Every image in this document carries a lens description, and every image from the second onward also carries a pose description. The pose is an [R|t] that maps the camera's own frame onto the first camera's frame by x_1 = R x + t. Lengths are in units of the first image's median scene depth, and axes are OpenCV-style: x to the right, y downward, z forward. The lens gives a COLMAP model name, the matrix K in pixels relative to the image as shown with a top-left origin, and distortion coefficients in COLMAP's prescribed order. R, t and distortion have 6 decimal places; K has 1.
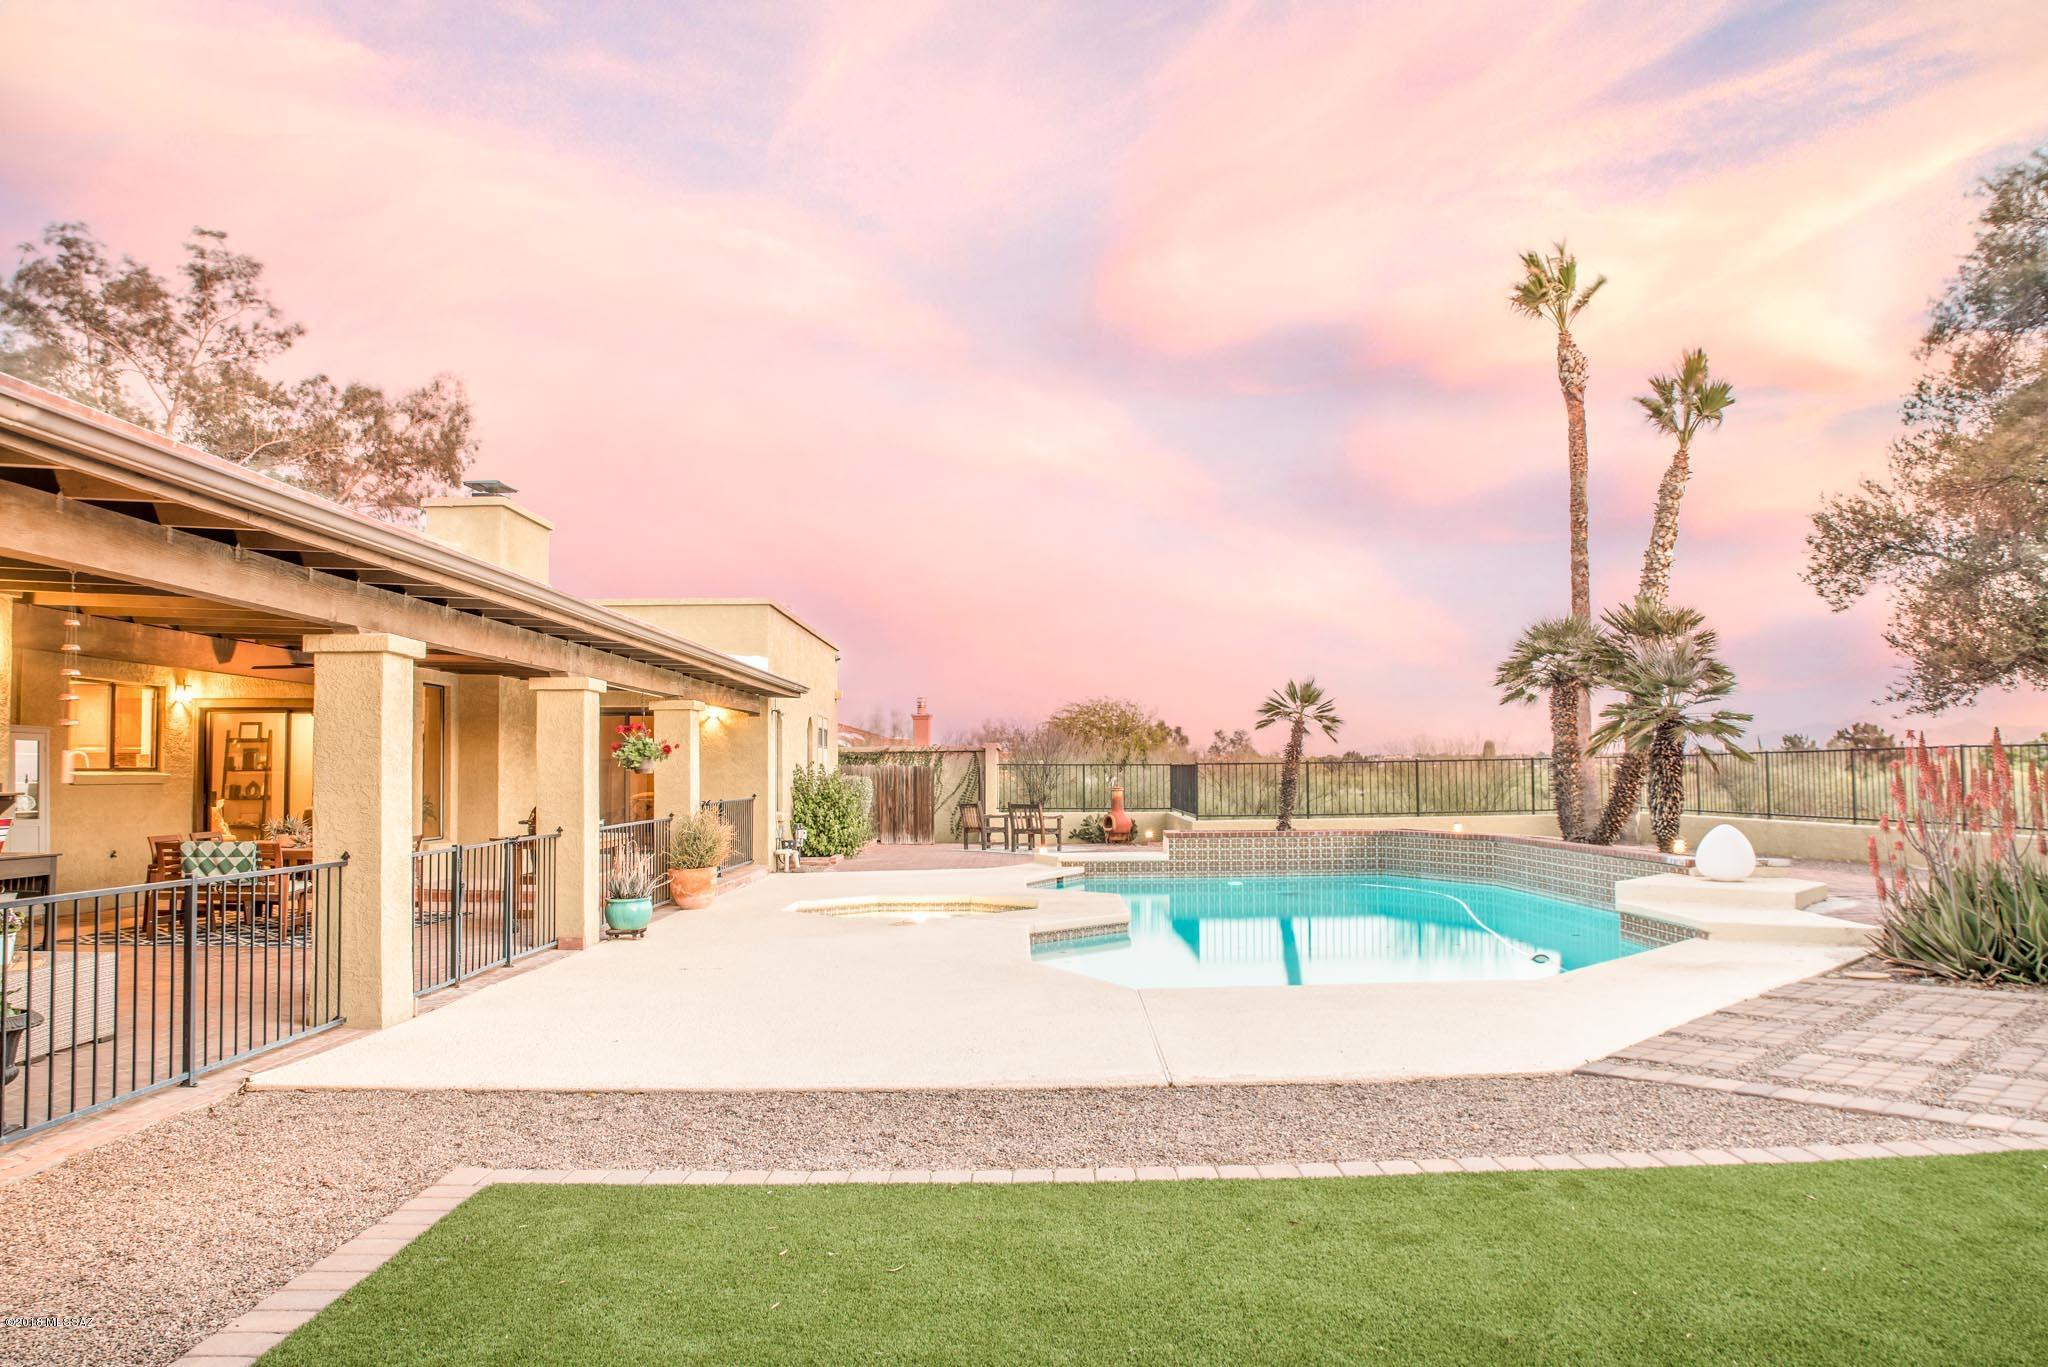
lens RADIAL K [[1436.4, 0, 1033.7], [0, 1436.4, 710.1], [0, 0, 1]] dist [-0.130219, 0.104760]
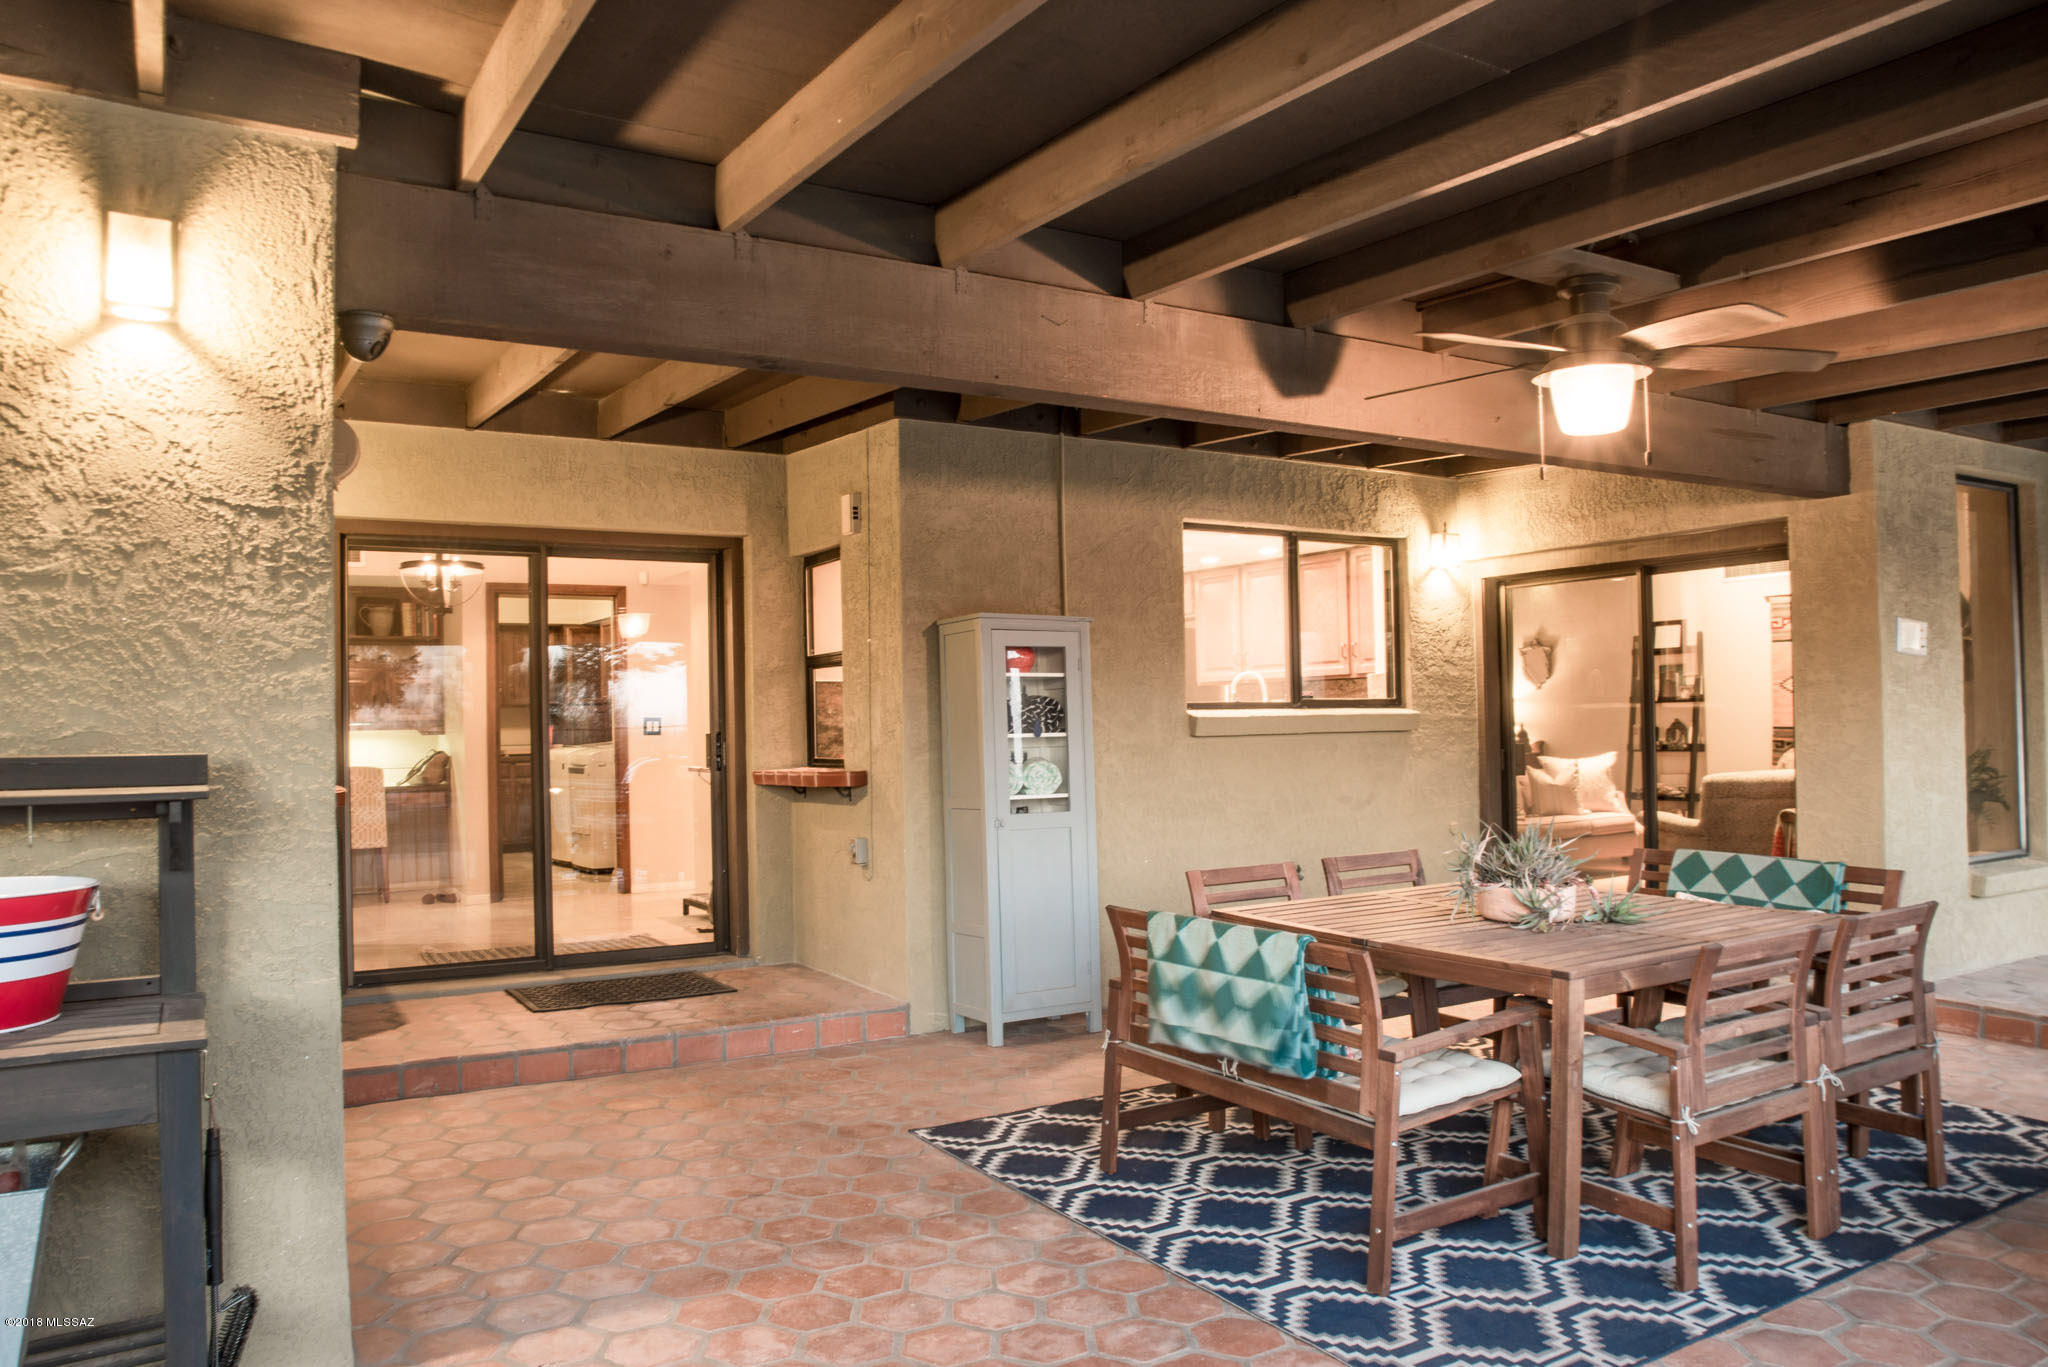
lens RADIAL K [[1436.4, 0, 1033.7], [0, 1436.4, 710.1], [0, 0, 1]] dist [-0.130219, 0.104760]
pose [[0.511577, -0.013127, -0.859137, -0.250811], [0.053948, 0.998401, 0.016869, 0.029545], [0.857542, -0.054979, 0.511467, 0.614582]]
